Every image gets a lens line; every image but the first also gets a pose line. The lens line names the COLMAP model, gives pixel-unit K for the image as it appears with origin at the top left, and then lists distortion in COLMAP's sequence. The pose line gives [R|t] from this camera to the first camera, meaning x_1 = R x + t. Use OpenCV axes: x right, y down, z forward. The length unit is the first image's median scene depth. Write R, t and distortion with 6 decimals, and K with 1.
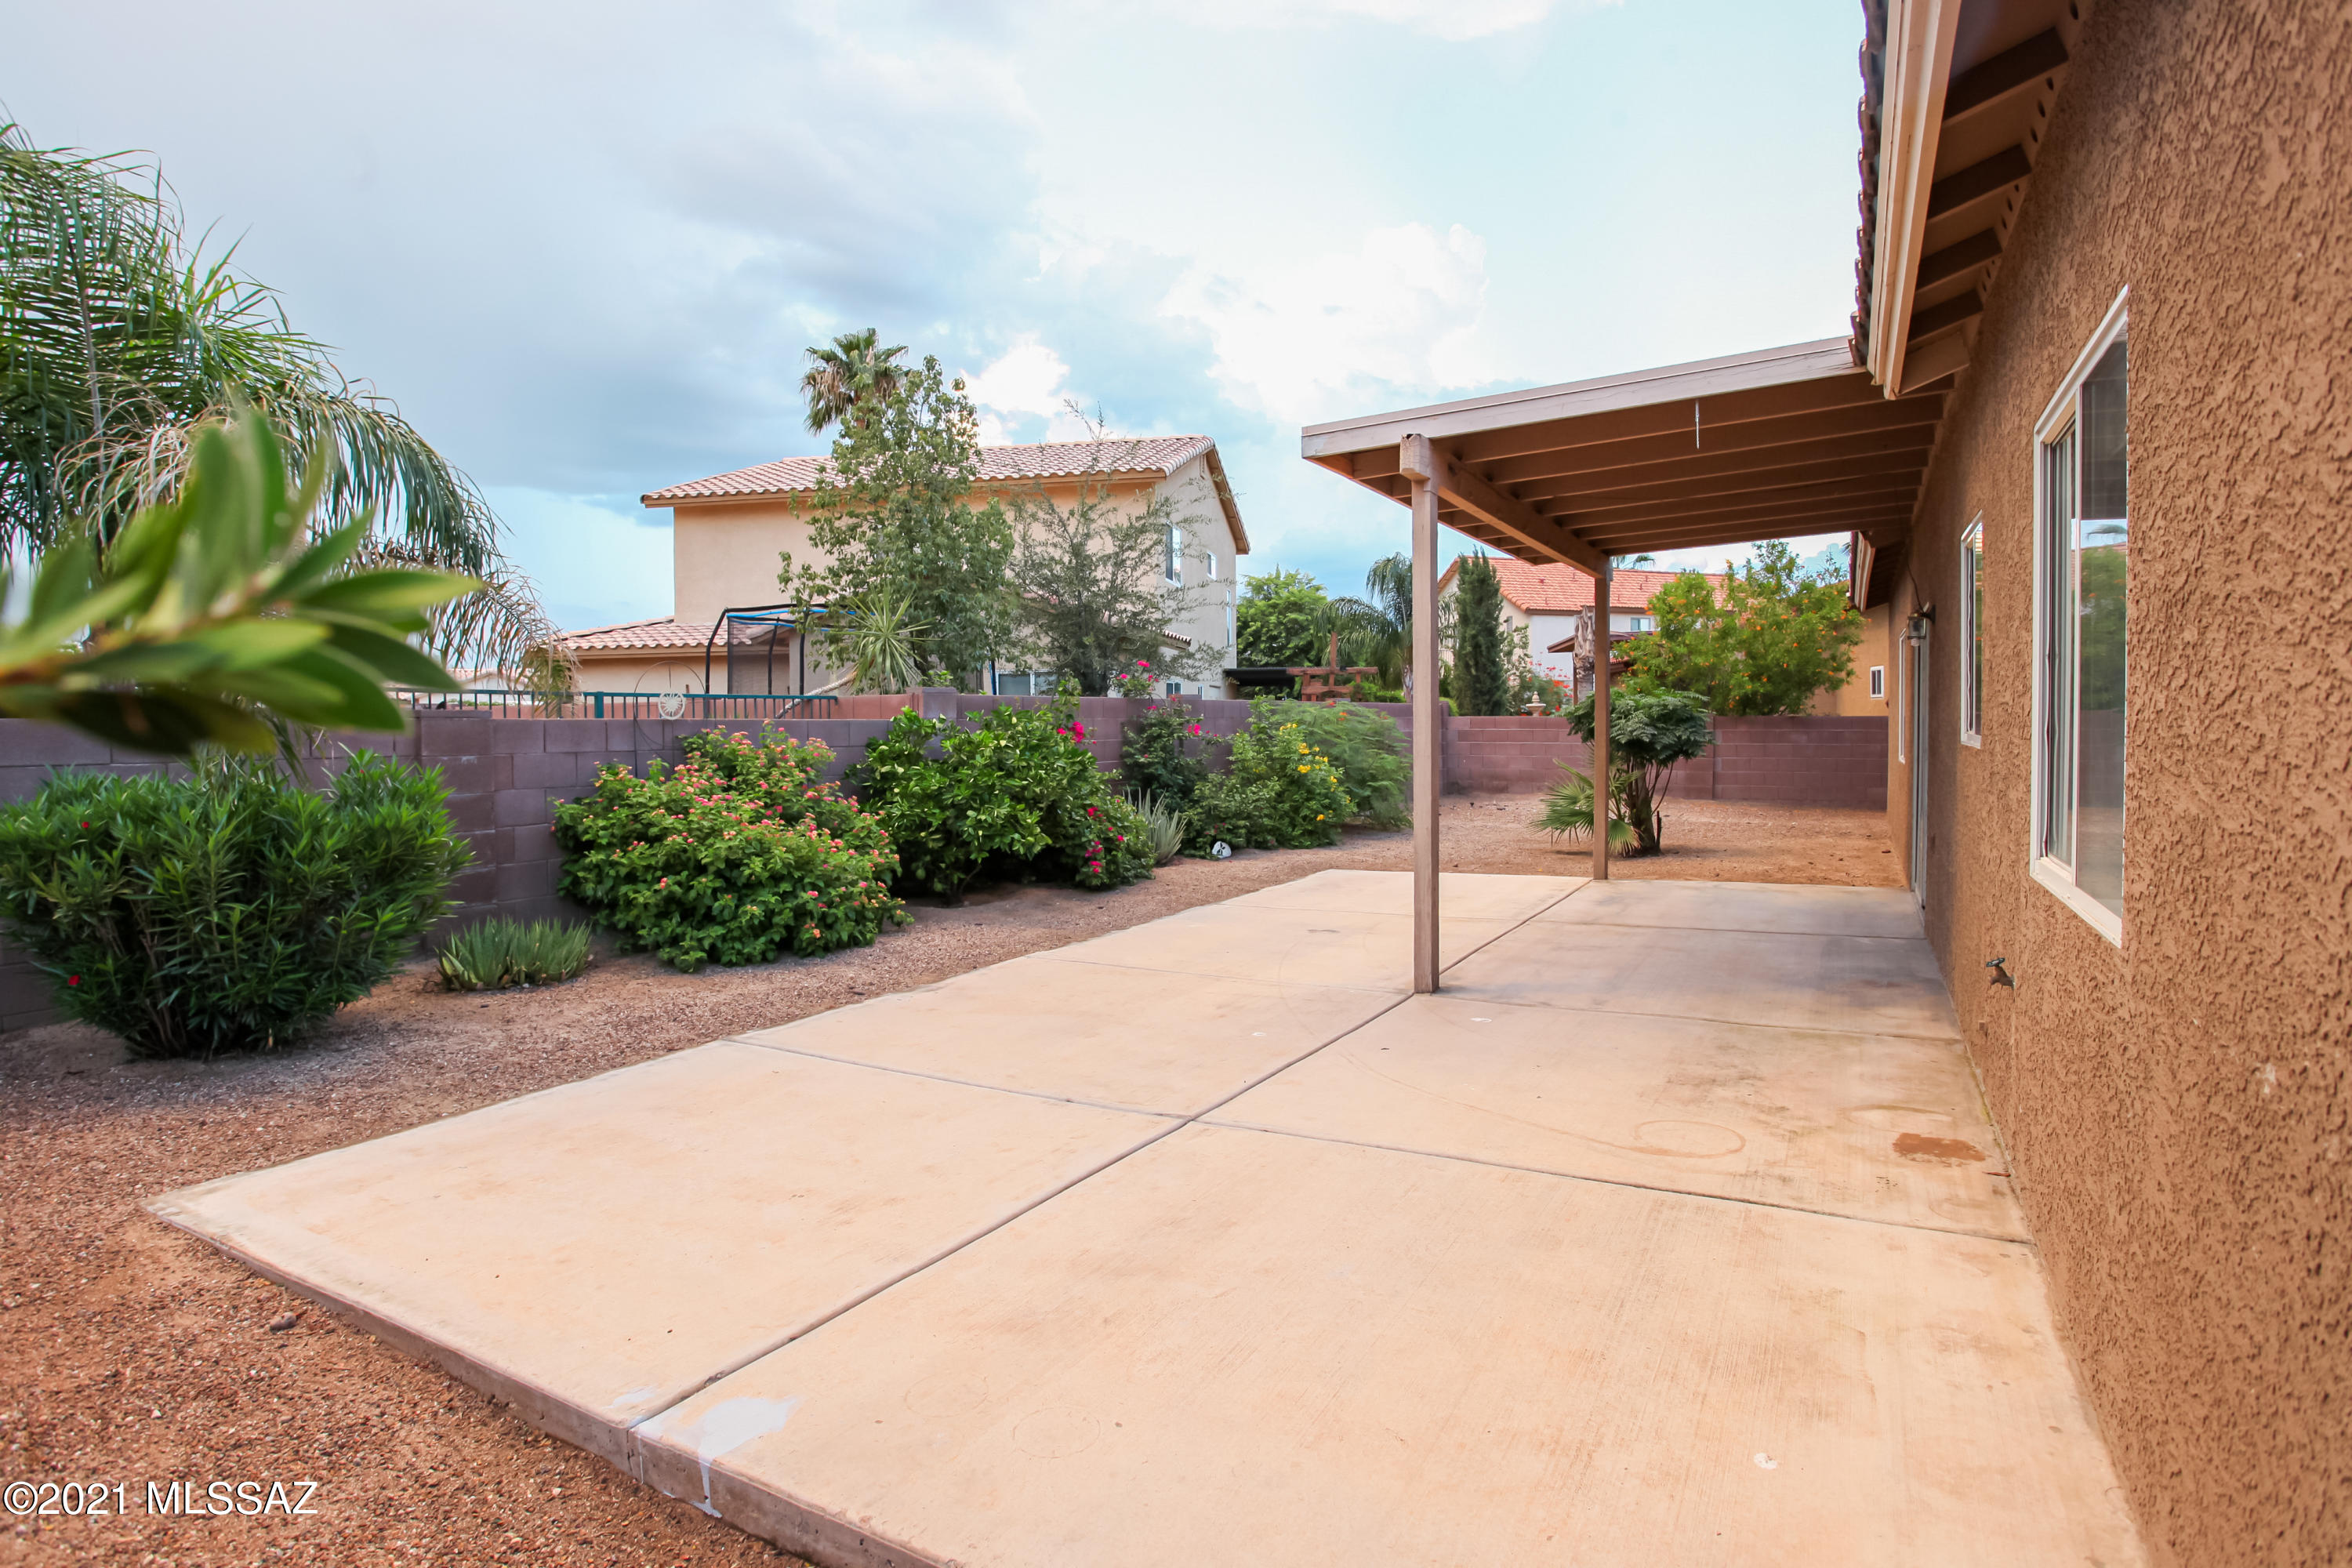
lens RADIAL K [[1188.2, 0, 1149.6], [0, 1188.2, 739.6], [0, 0, 1]] dist [-0.081605, 0.036920]
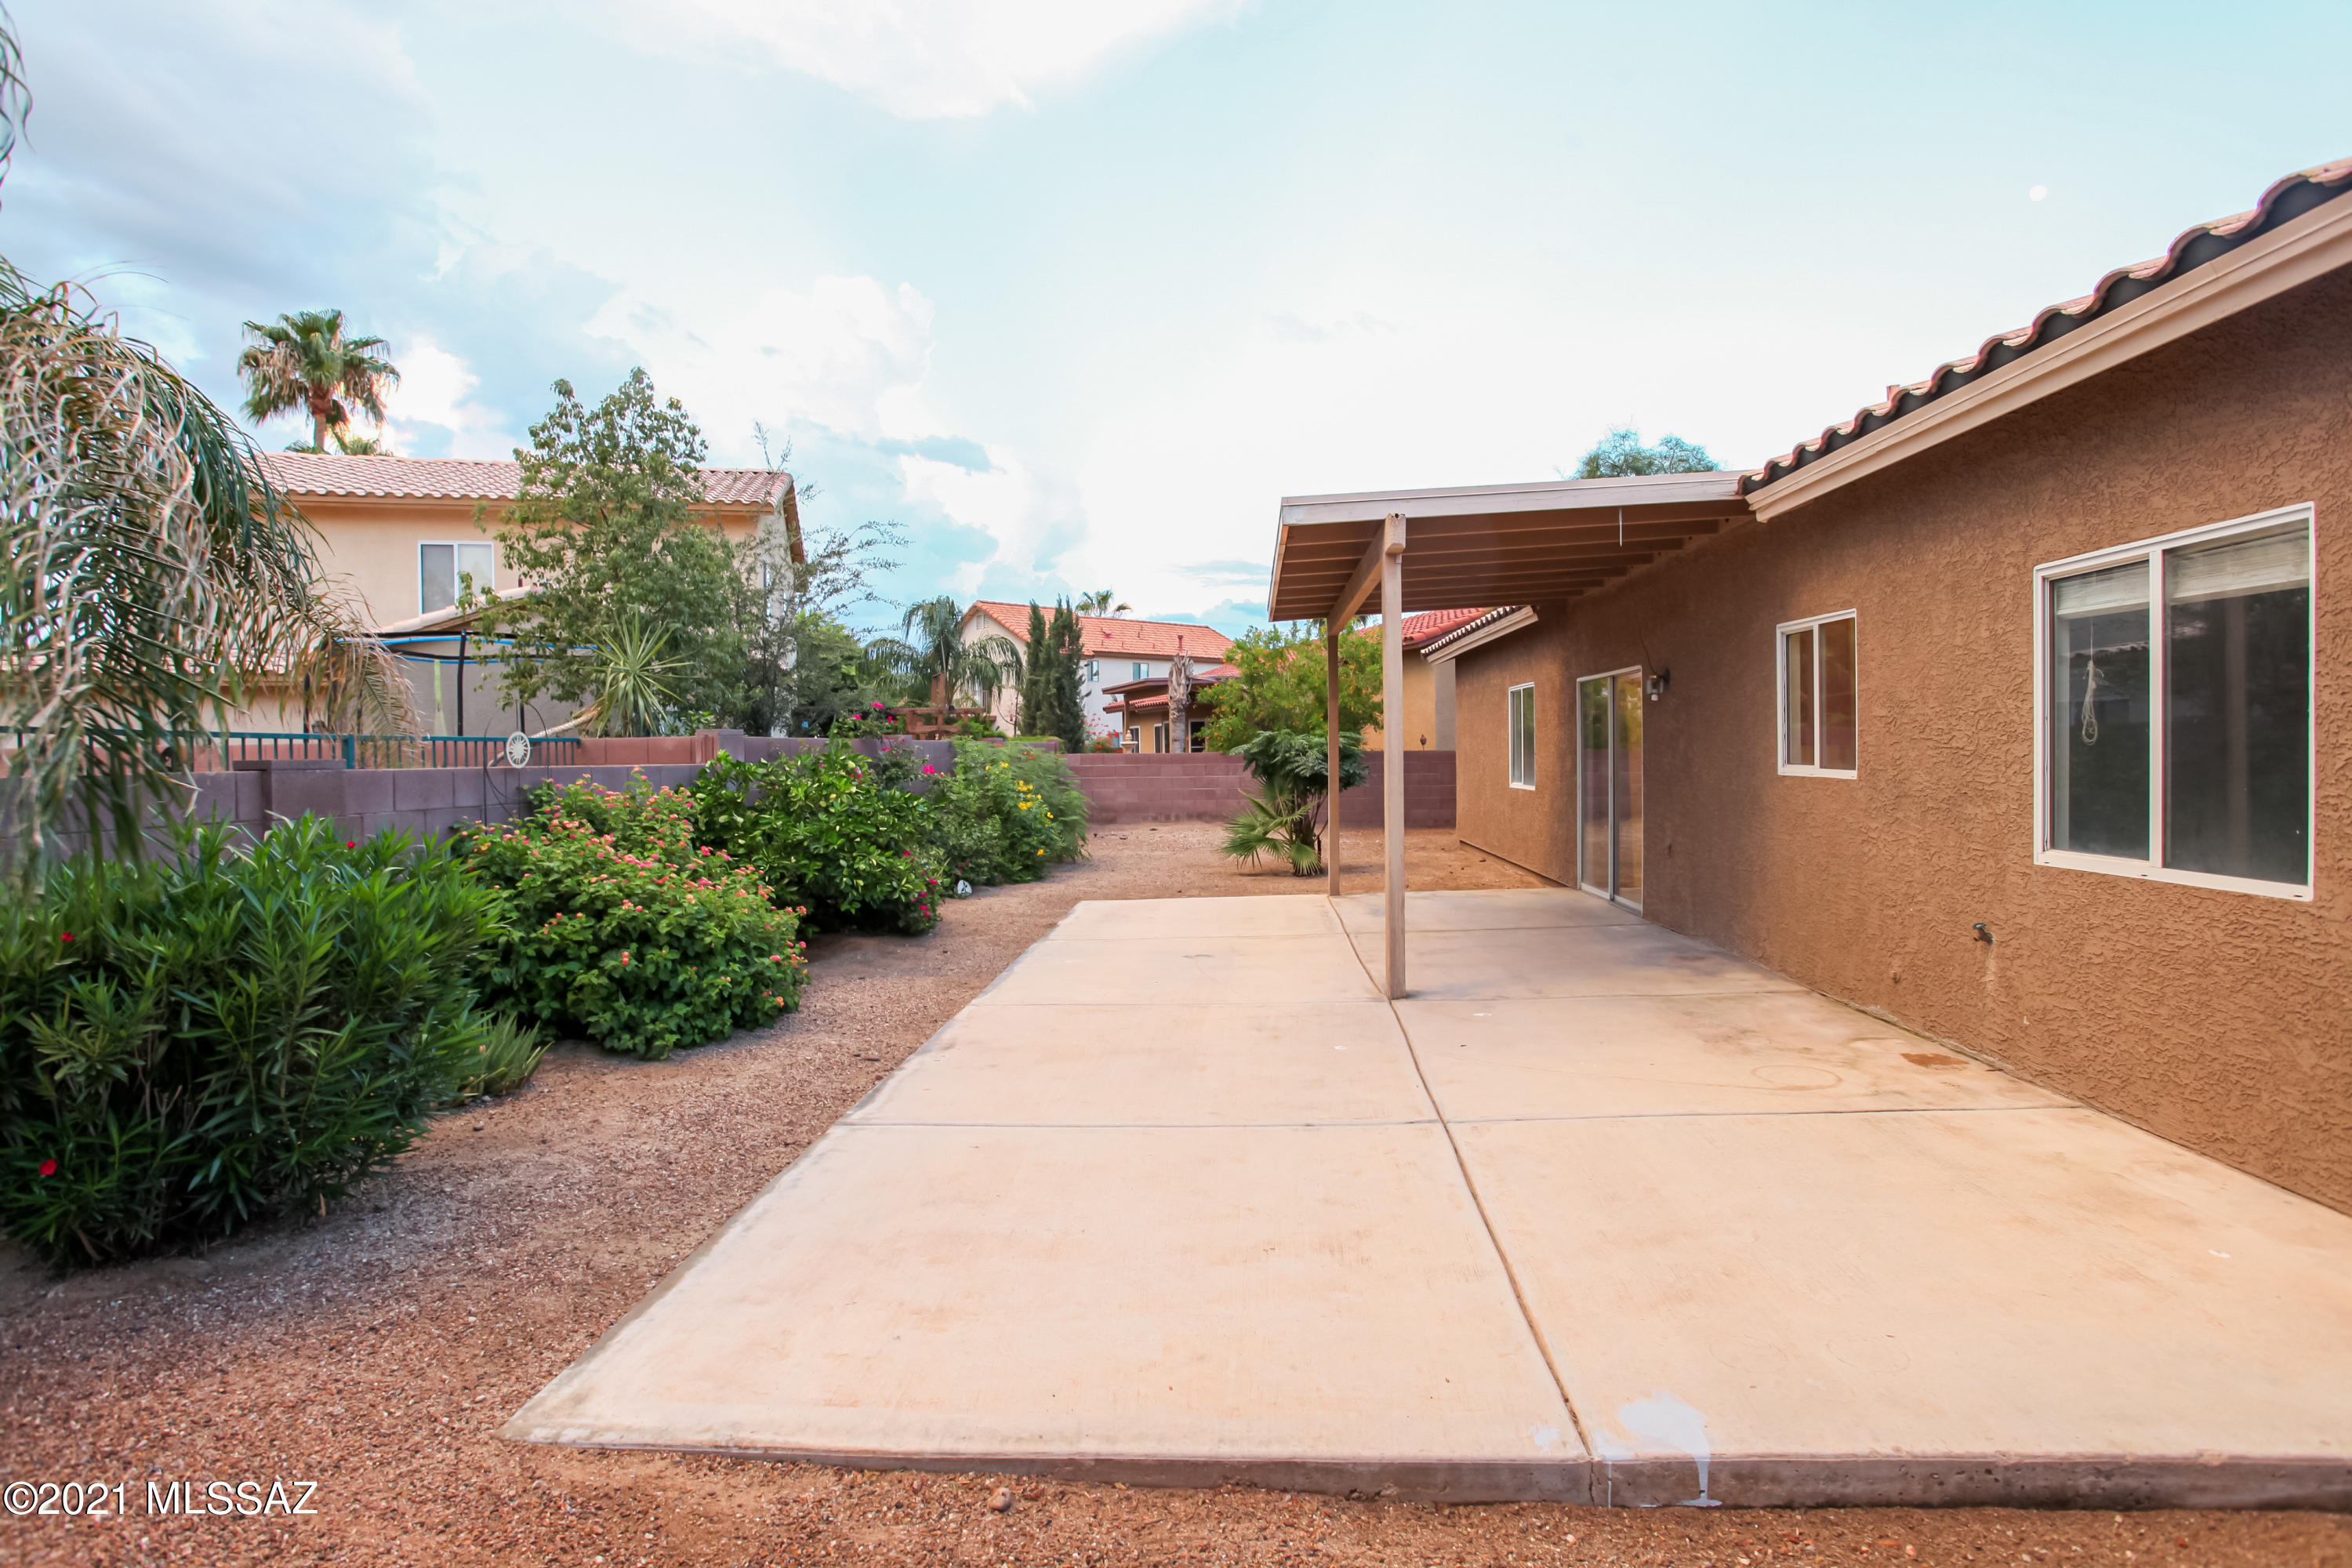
lens RADIAL K [[1149.2, 0, 1125.9], [0, 1149.2, 791.1], [0, 0, 1]] dist [-0.081872, 0.033909]
pose [[0.905979, -0.020656, 0.422817, -0.535922], [0.014641, 0.999740, 0.017469, -0.012905], [-0.423068, -0.009636, 0.906047, 0.116553]]
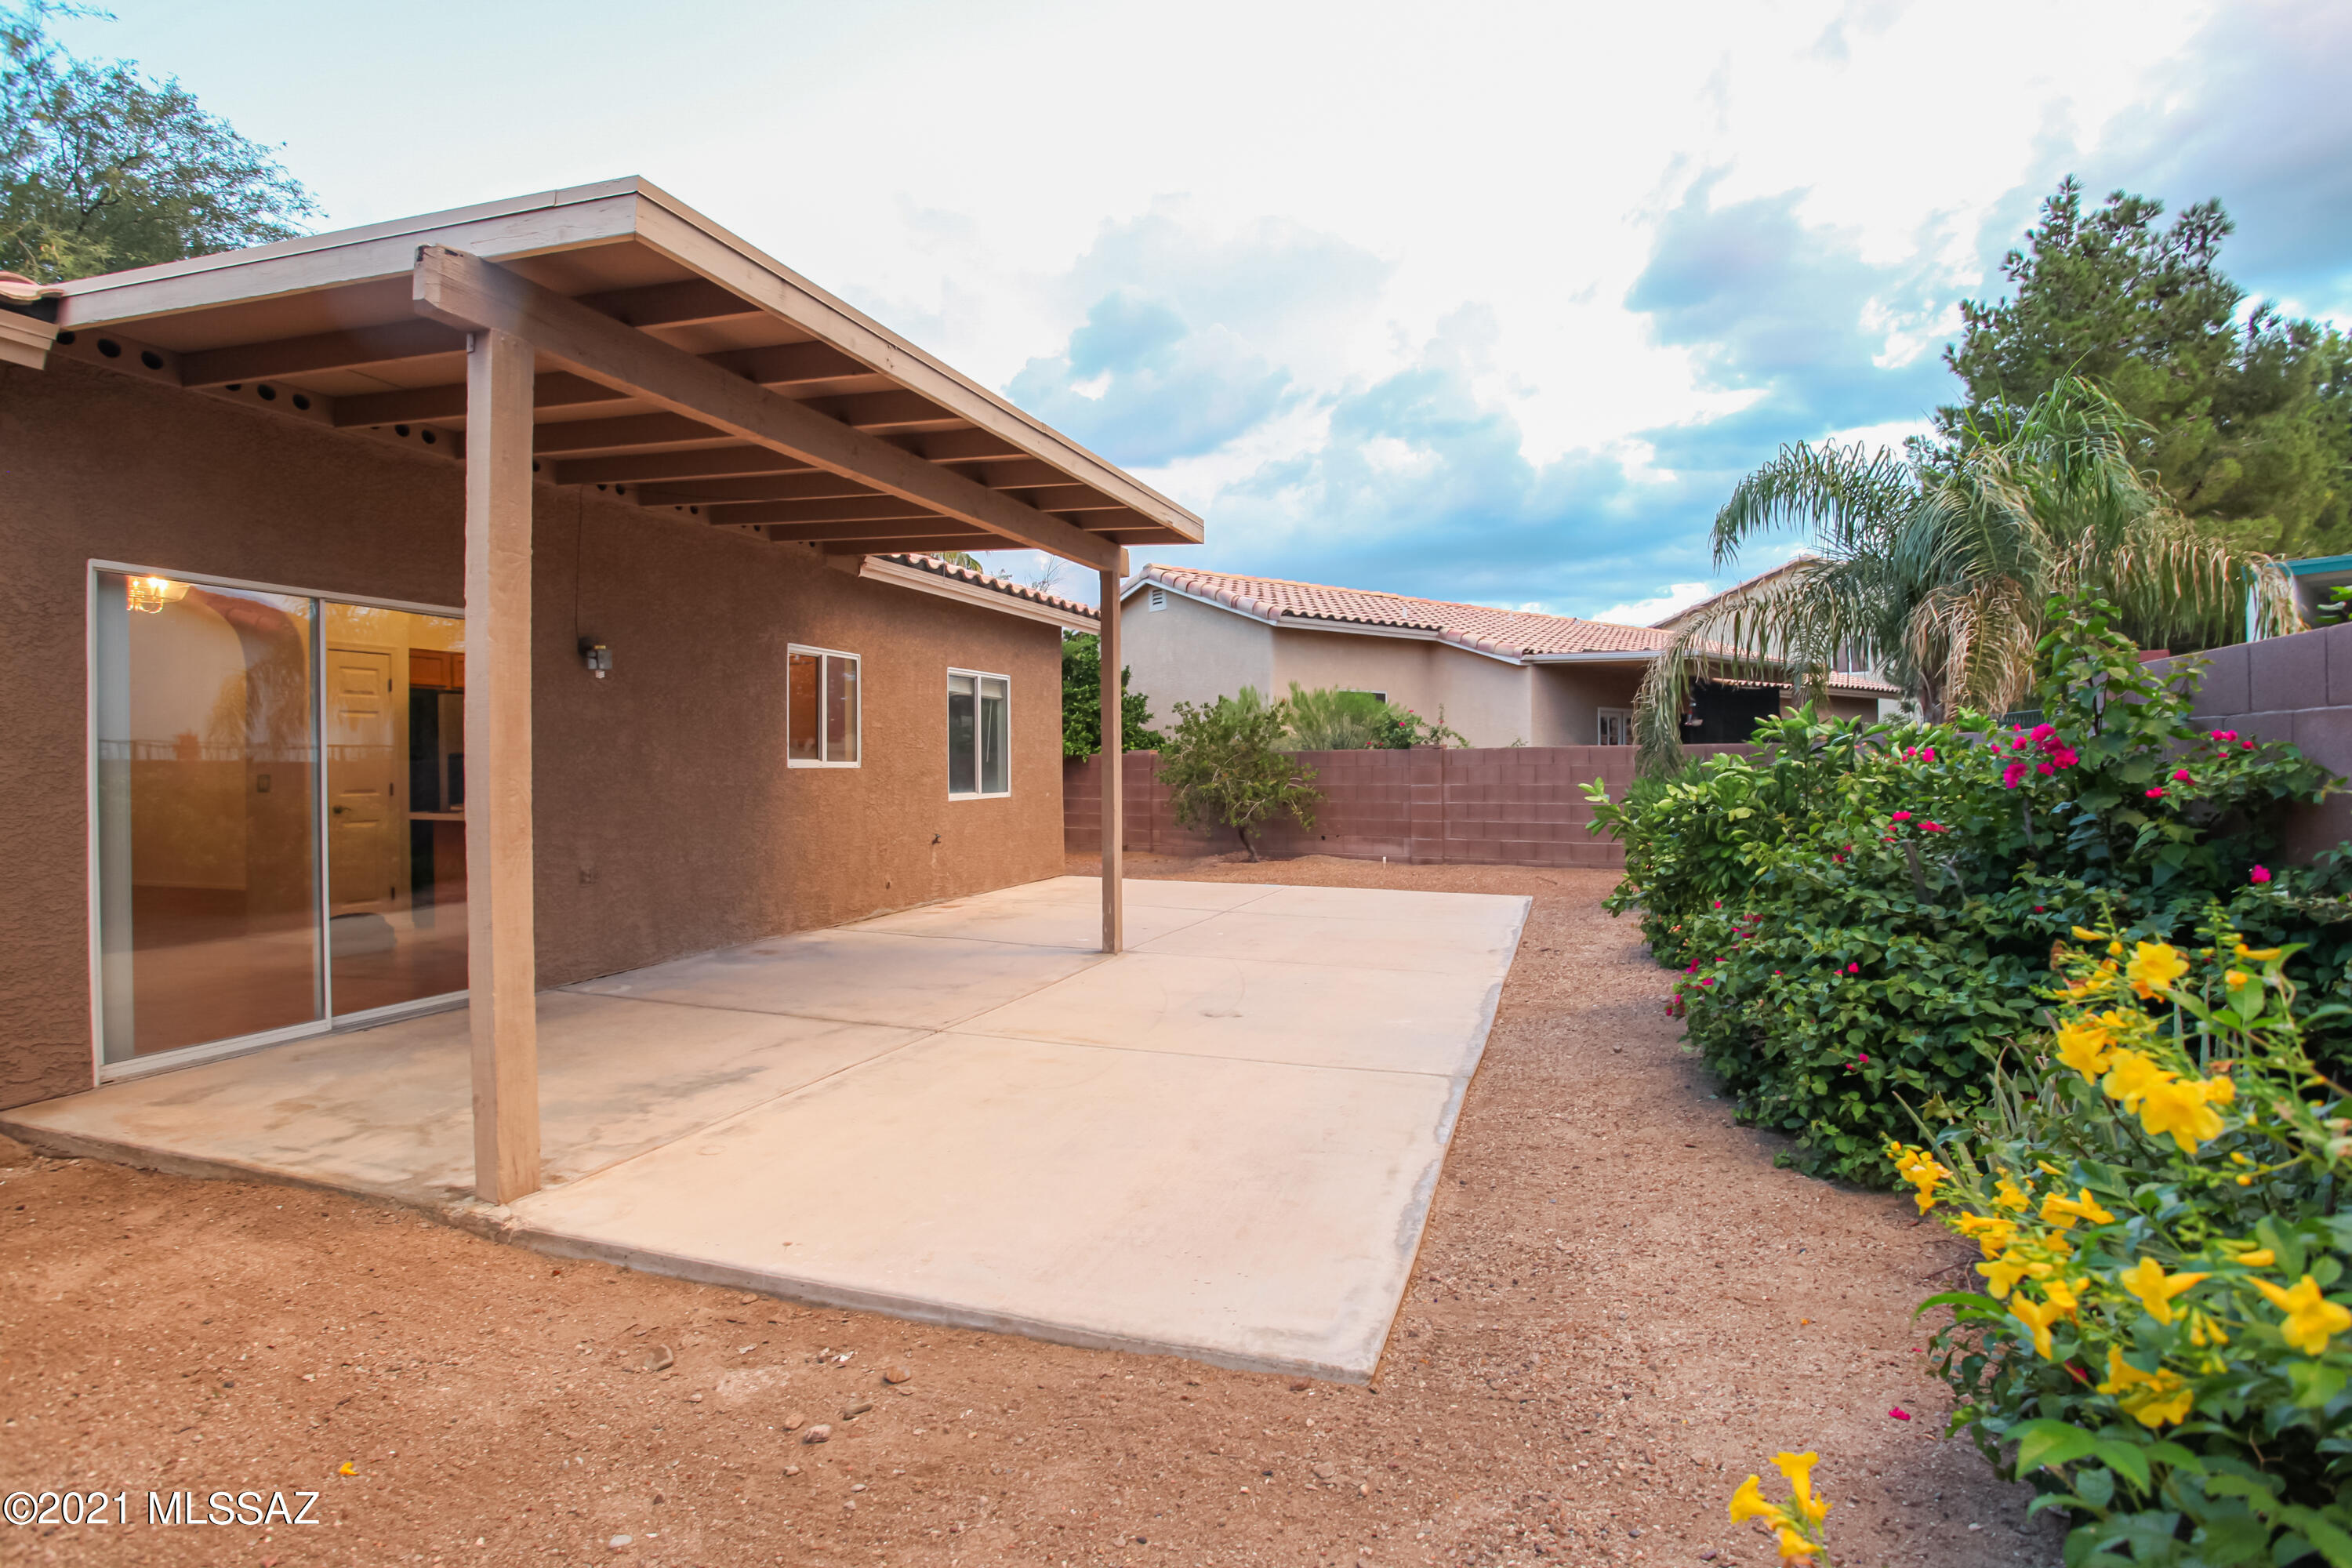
lens RADIAL K [[1188.2, 0, 1149.6], [0, 1188.2, 739.6], [0, 0, 1]] dist [-0.081605, 0.036920]
pose [[-0.981962, 0.013354, -0.188604, 0.495660], [0.014407, 0.999887, -0.004216, -0.023124], [0.188527, -0.006857, -0.982044, 2.627339]]
